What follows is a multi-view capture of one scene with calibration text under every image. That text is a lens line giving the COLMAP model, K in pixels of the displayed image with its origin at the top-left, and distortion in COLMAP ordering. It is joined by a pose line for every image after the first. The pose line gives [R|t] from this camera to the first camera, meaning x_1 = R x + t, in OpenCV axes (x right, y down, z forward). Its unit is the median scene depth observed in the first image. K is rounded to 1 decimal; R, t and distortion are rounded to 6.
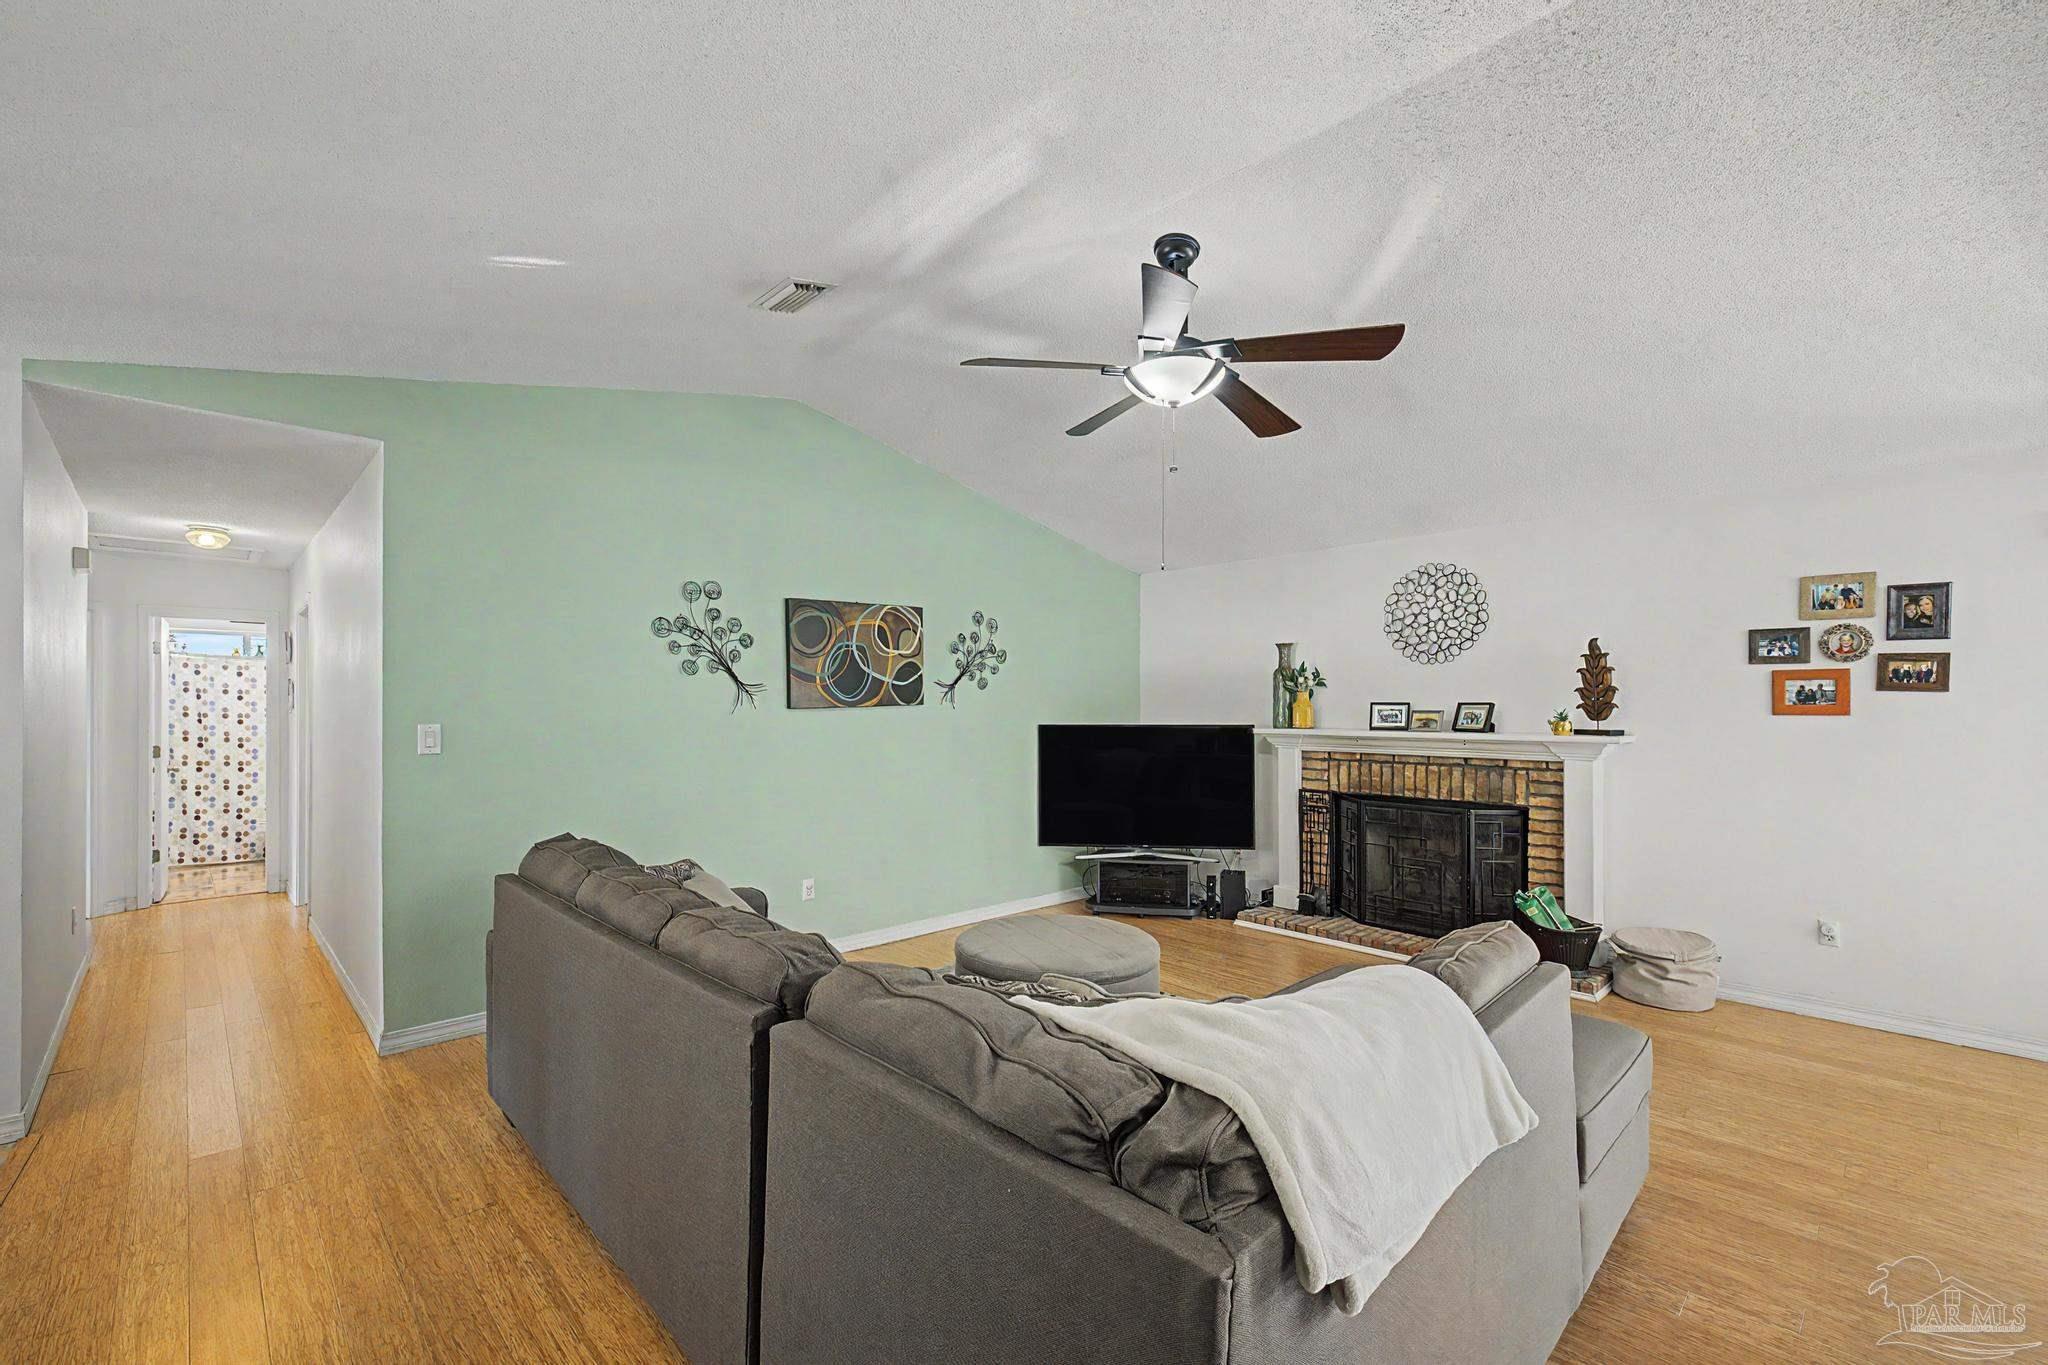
lens RADIAL K [[858.8, 0, 1022.5], [0, 858.8, 707.4], [0, 0, 1]] dist [0.010551, -0.005067]
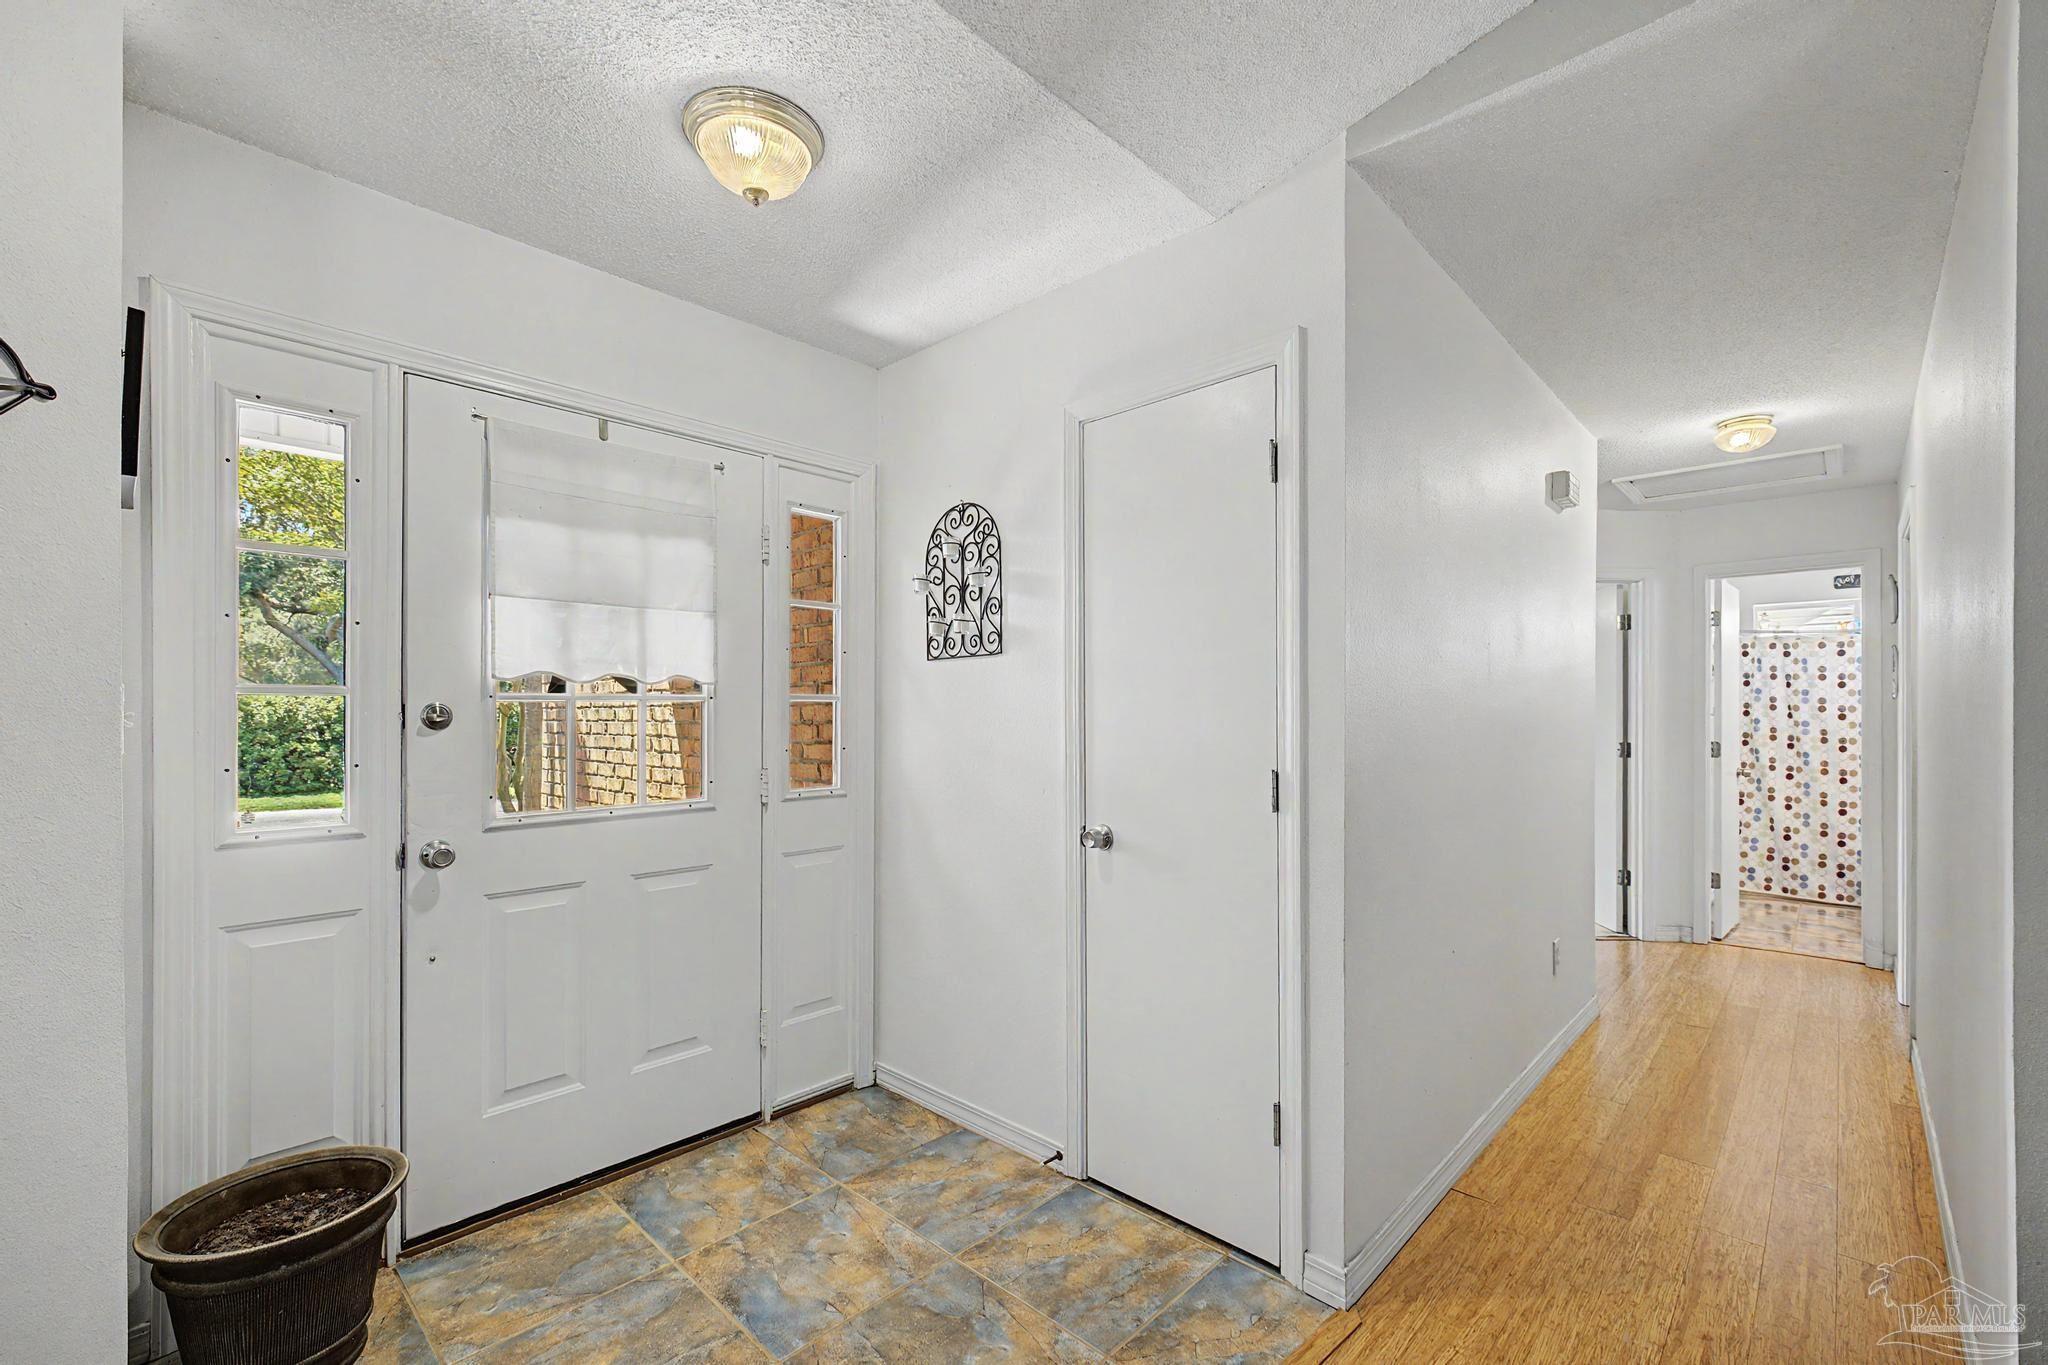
lens RADIAL K [[858.8, 0, 1014.1], [0, 858.8, 706.6], [0, 0, 1]] dist [0.010551, -0.005067]
pose [[0.043803, -0.004554, -0.999030, -0.300938], [-0.001827, 0.999988, -0.004638, 0.019795], [0.999039, 0.002028, 0.043794, 0.395659]]
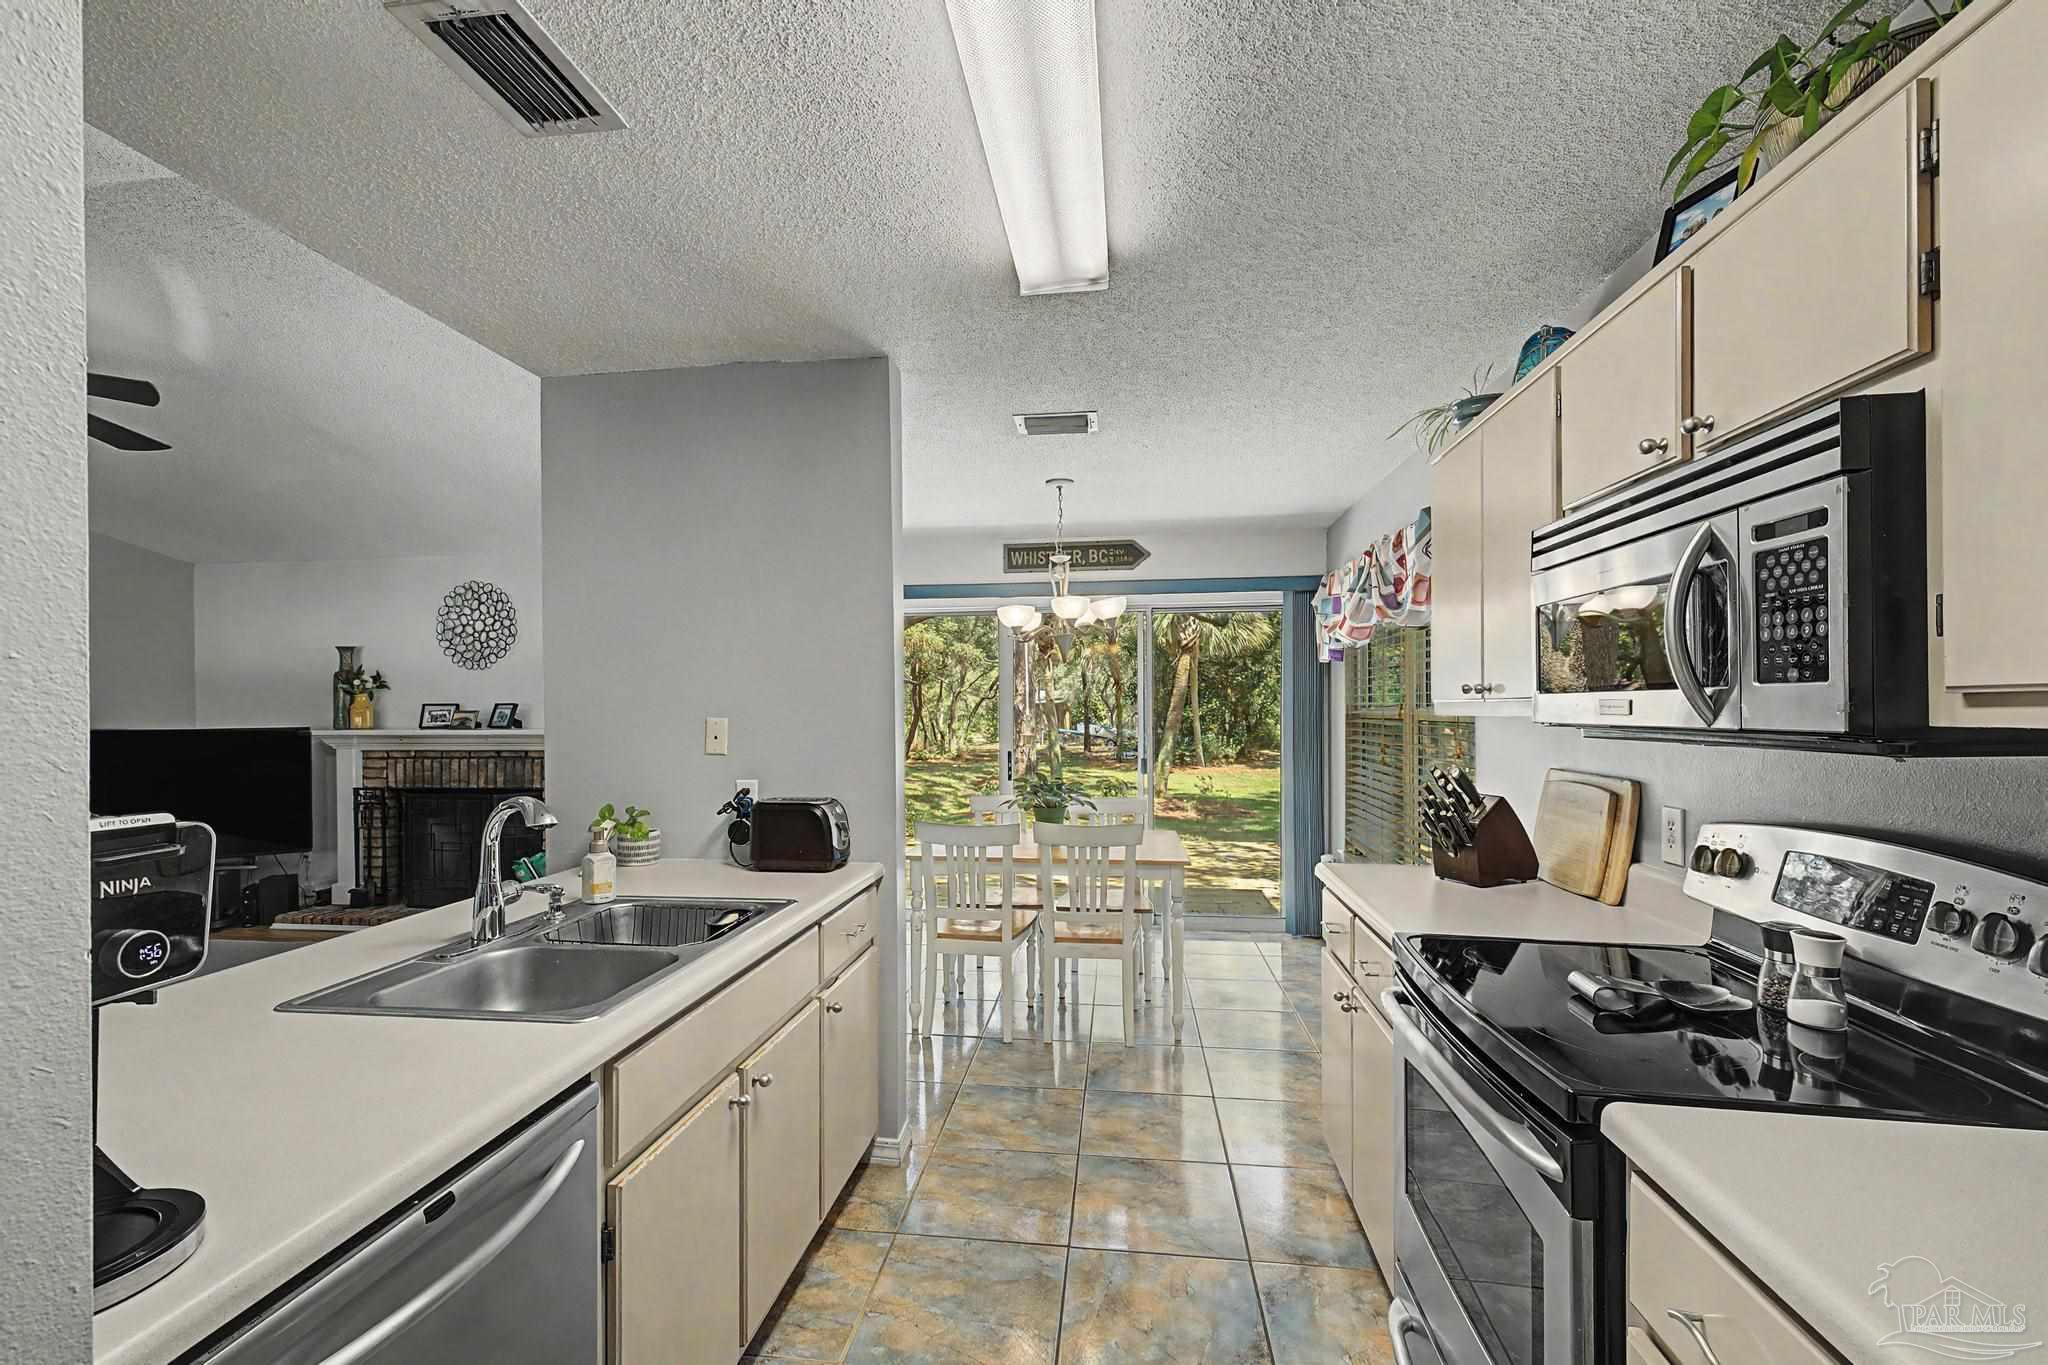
lens RADIAL K [[858.8, 0, 1014.2], [0, 858.8, 705.6], [0, 0, 1]] dist [0.010551, -0.005067]
pose [[0.779226, -0.009431, 0.626673, 0.309271], [0.010600, 0.999942, 0.001868, 0.002534], [-0.626654, 0.005187, 0.779280, -0.330585]]
